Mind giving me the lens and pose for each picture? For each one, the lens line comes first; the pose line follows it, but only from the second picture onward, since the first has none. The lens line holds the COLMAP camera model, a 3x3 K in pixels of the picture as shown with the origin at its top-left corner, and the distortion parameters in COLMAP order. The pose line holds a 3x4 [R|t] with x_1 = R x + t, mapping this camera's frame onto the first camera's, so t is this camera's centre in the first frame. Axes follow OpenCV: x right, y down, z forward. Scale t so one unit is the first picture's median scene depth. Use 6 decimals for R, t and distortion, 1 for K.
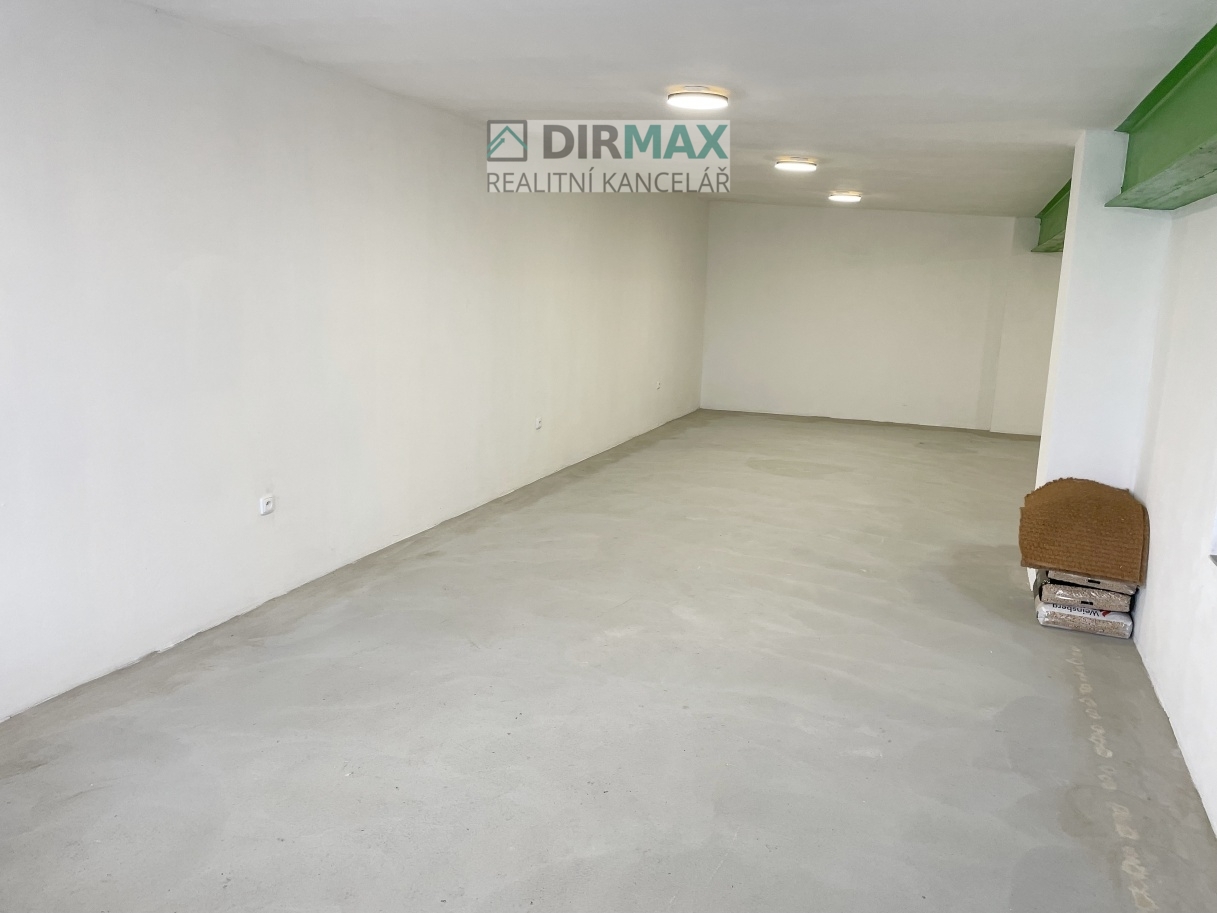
lens RADIAL K [[936.1, 0, 611.3], [0, 936.1, 427.9], [0, 0, 1]] dist [0.106406, -0.140966]
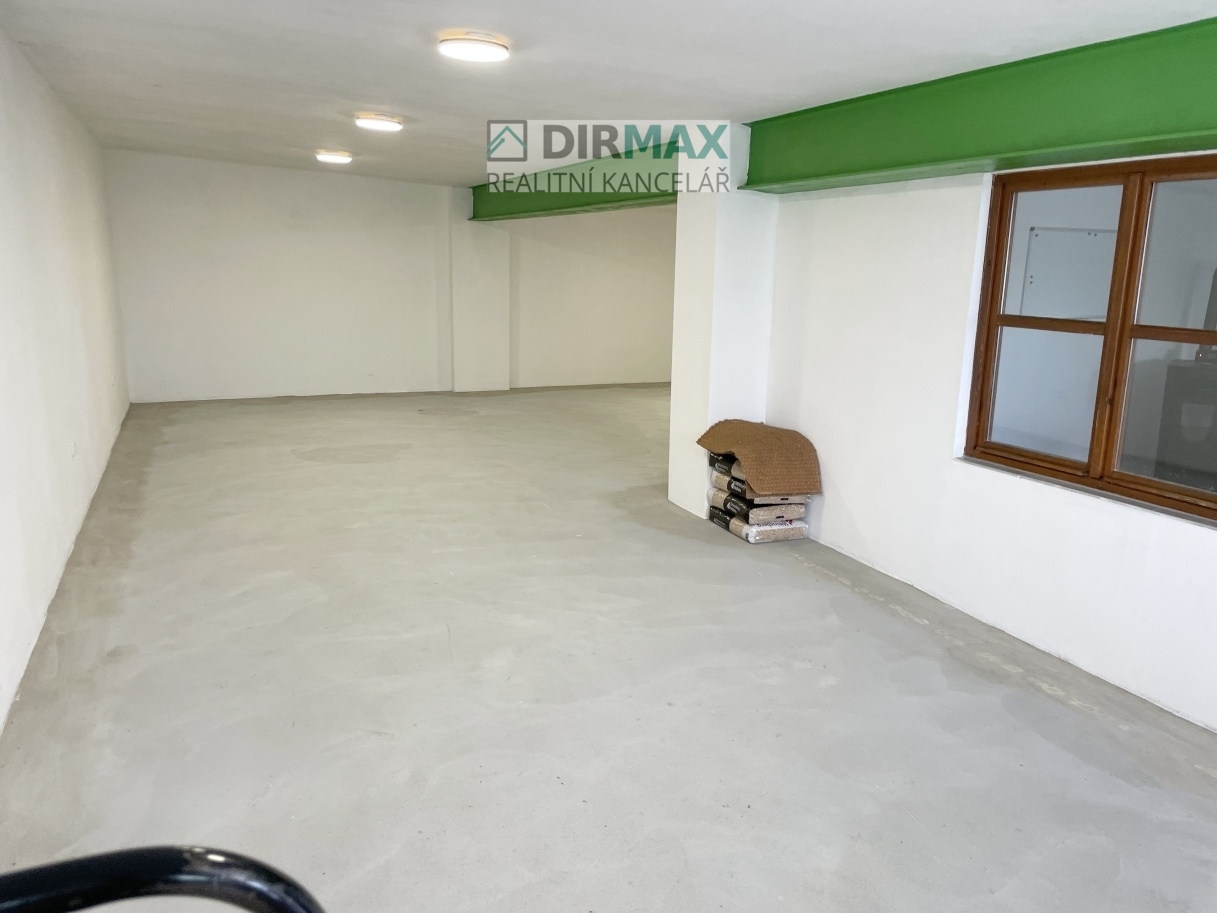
lens RADIAL K [[925.8, 0, 622.4], [0, 925.8, 455.5], [0, 0, 1]] dist [0.097775, -0.141988]
pose [[0.703705, -0.163170, 0.691502, -0.437841], [0.114038, 0.986592, 0.116751, -0.055997], [-0.701281, -0.003301, 0.712878, 0.268386]]
